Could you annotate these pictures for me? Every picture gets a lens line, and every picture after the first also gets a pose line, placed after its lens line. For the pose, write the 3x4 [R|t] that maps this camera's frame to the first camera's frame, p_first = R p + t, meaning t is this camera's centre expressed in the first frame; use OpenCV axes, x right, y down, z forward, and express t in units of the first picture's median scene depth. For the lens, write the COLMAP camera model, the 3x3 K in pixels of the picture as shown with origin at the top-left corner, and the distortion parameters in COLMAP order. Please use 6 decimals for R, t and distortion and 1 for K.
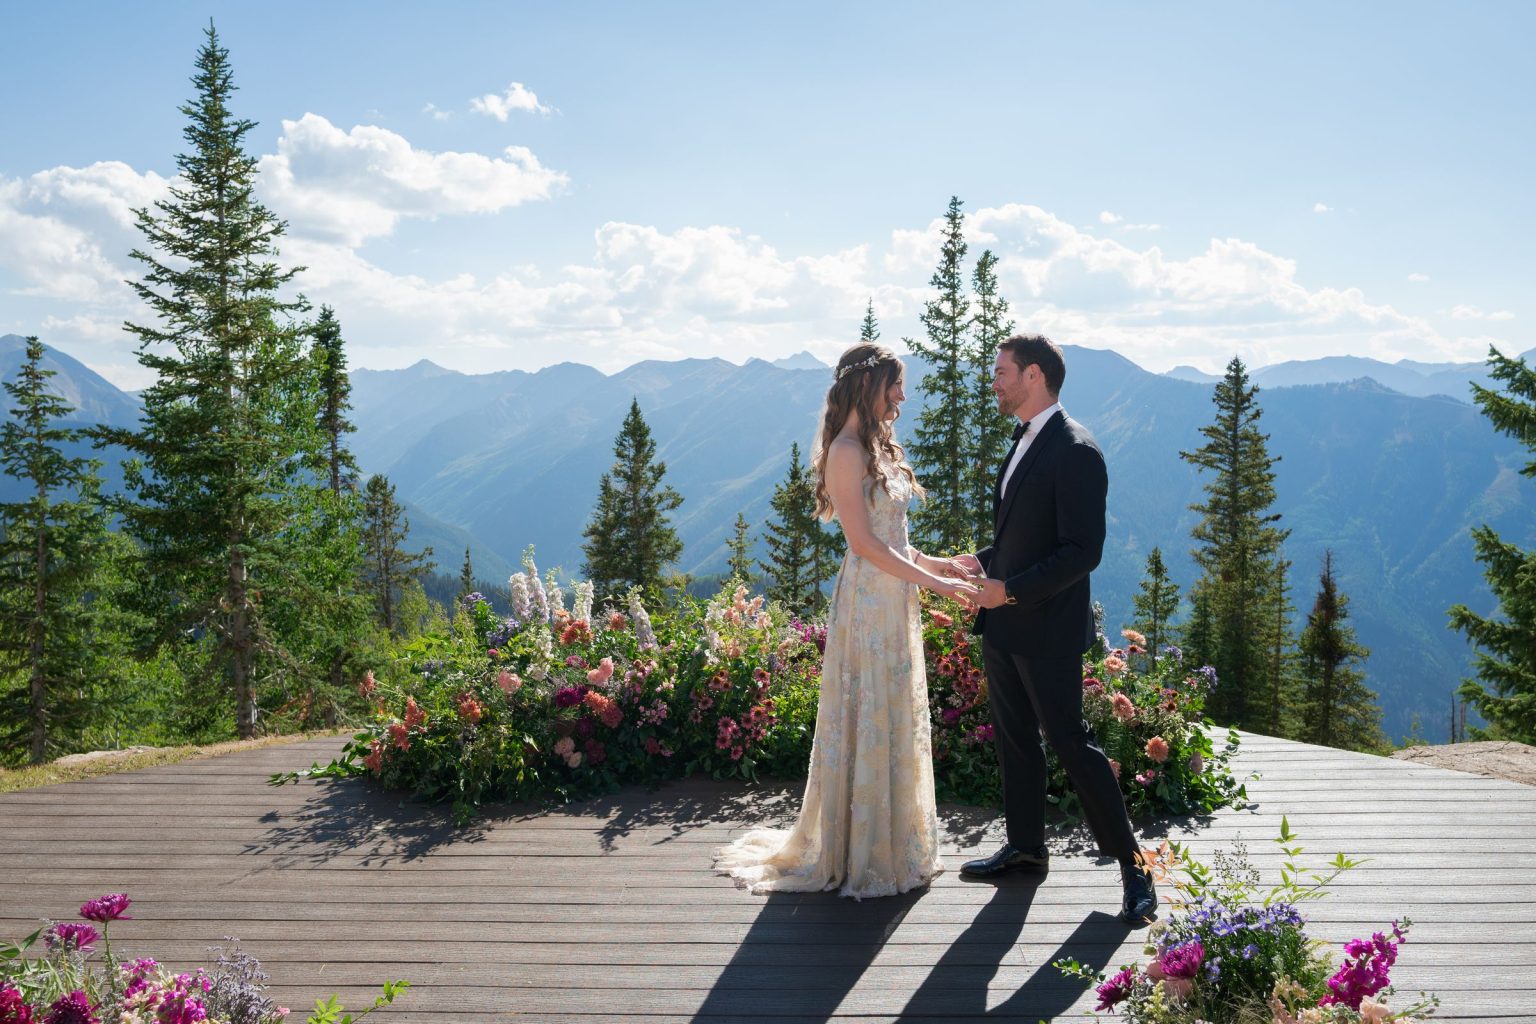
lens RADIAL K [[1135.2, 0, 774.5], [0, 1135.2, 520.9], [0, 0, 1]] dist [-0.018492, -0.005072]
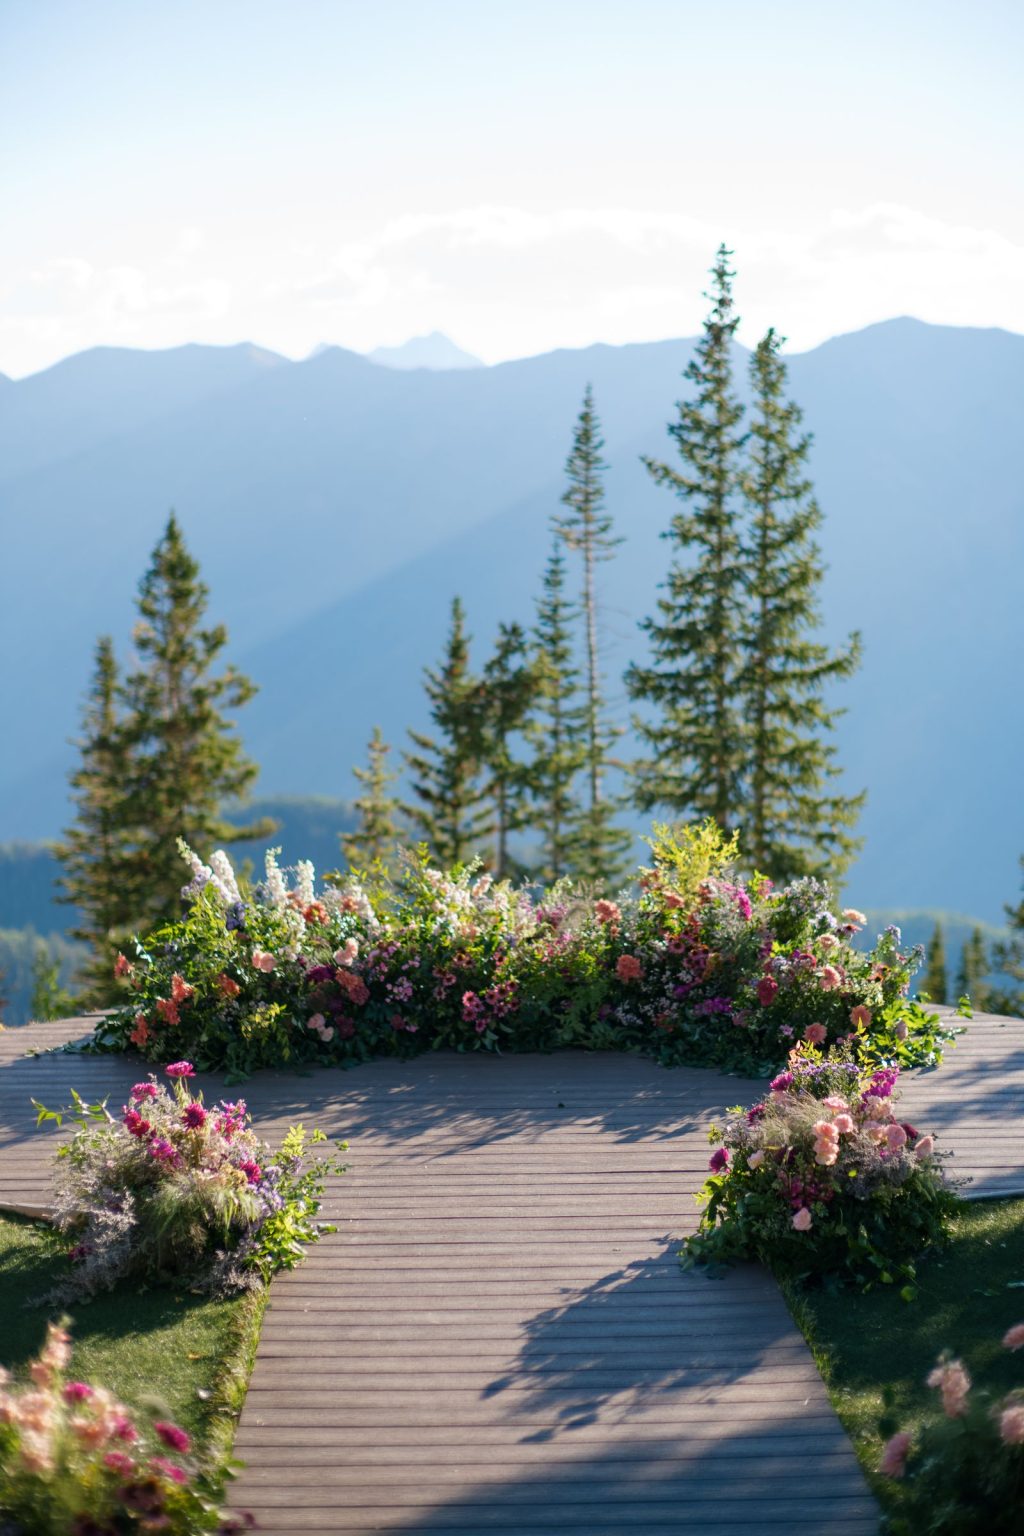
lens RADIAL K [[2451.9, 0, 527.9], [0, 2451.9, 762.9], [0, 0, 1]] dist [-0.035517, 0.182594]
pose [[0.997739, 0.001579, 0.067183, -0.042804], [-0.003775, 0.999462, 0.032571, -0.034844], [-0.067095, -0.032751, 0.997209, -0.382466]]
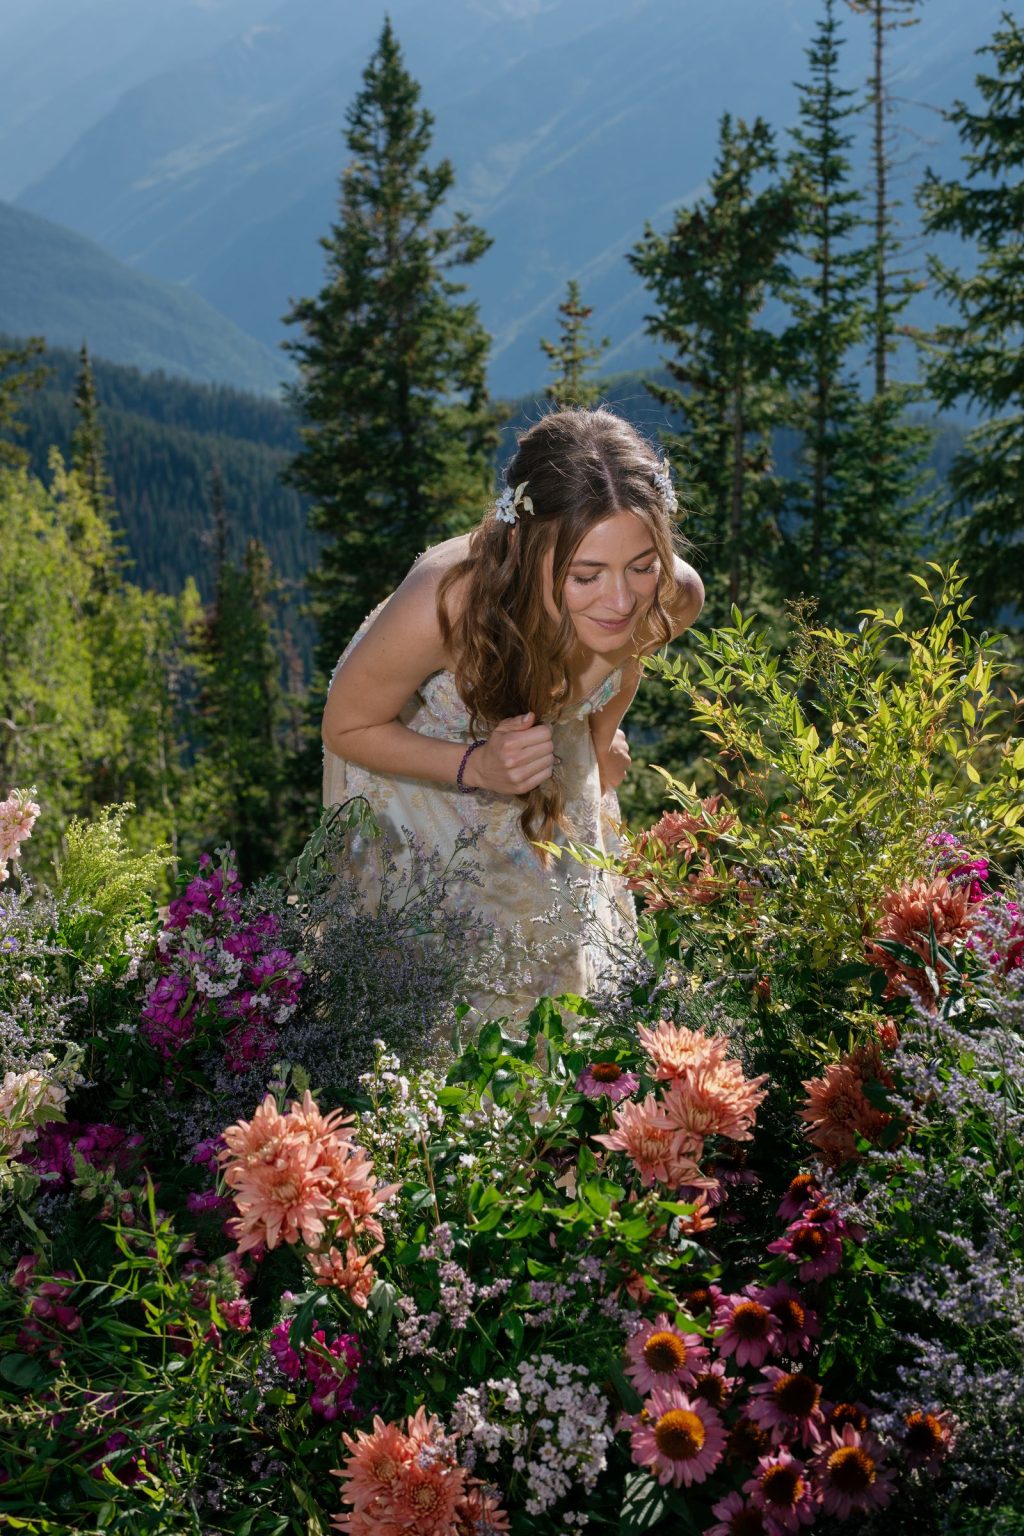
lens RADIAL K [[2047.3, 0, 509.2], [0, 2047.3, 755.7], [0, 0, 1]] dist [-0.012367, -0.144192]
pose [[0.992639, 0.022322, -0.119035, 0.049724], [0.005972, 0.972651, 0.232194, -0.013422], [0.120963, -0.231196, 0.965358, 0.213042]]
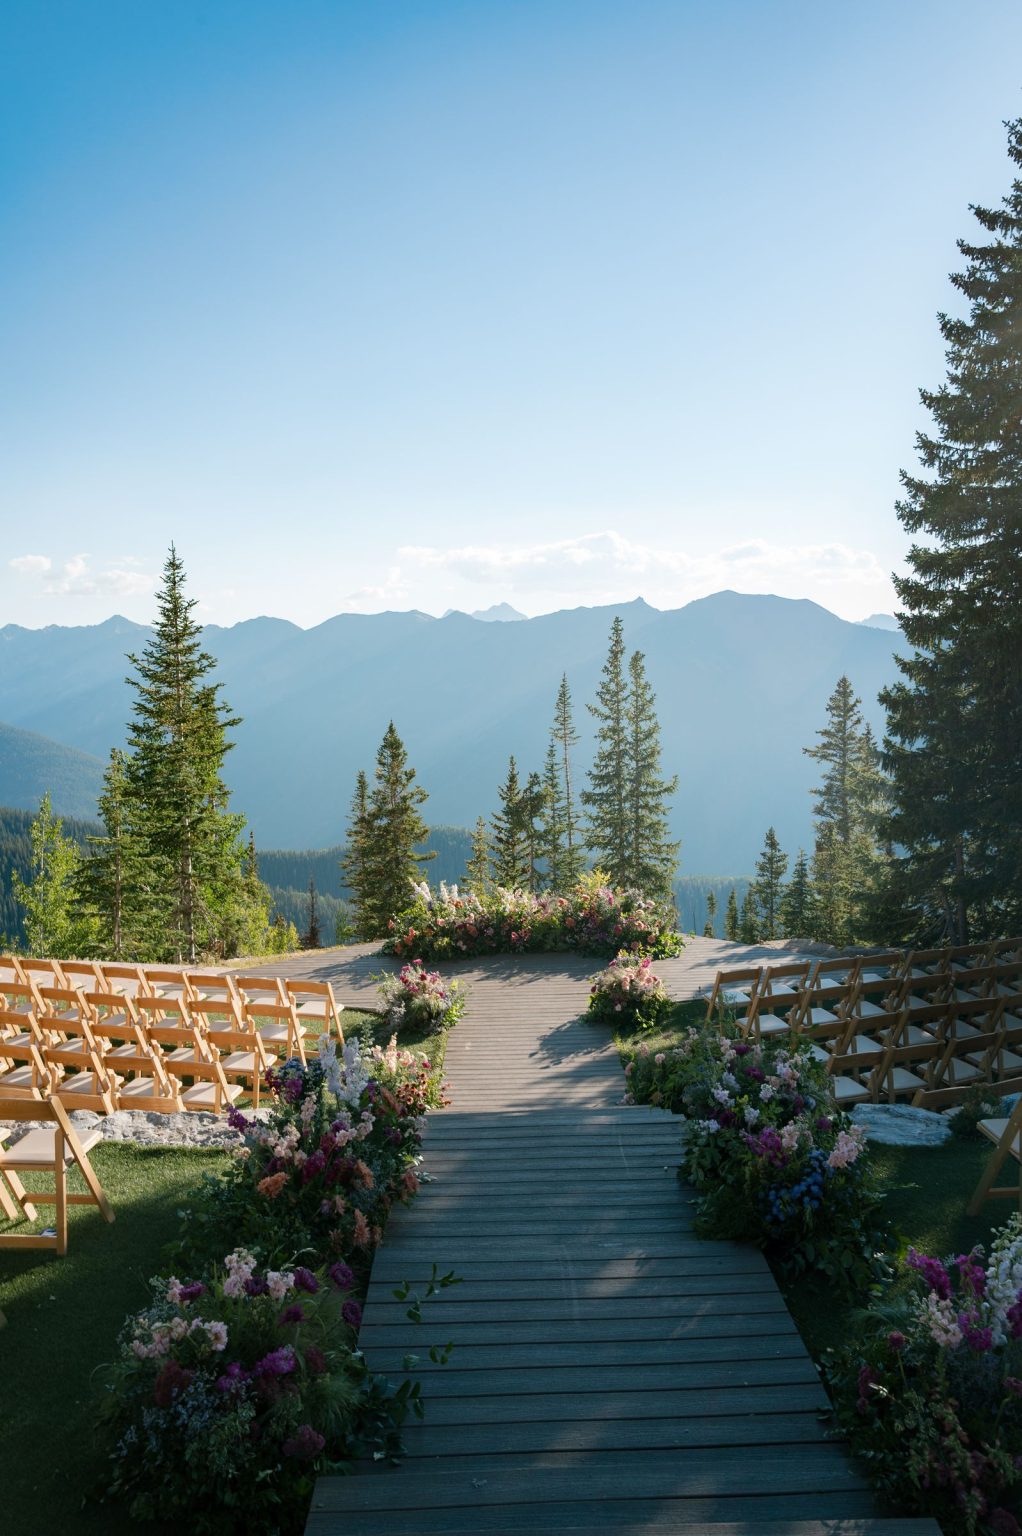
lens RADIAL K [[1191.6, 0, 511.0], [0, 1191.6, 768.0], [0, 0, 1]] dist [-0.006145, -0.063688]
pose [[0.999346, -0.016029, 0.032411, -0.043670], [0.016011, 0.999871, 0.000818, -0.079173], [-0.032420, -0.000299, 0.999474, -0.642698]]
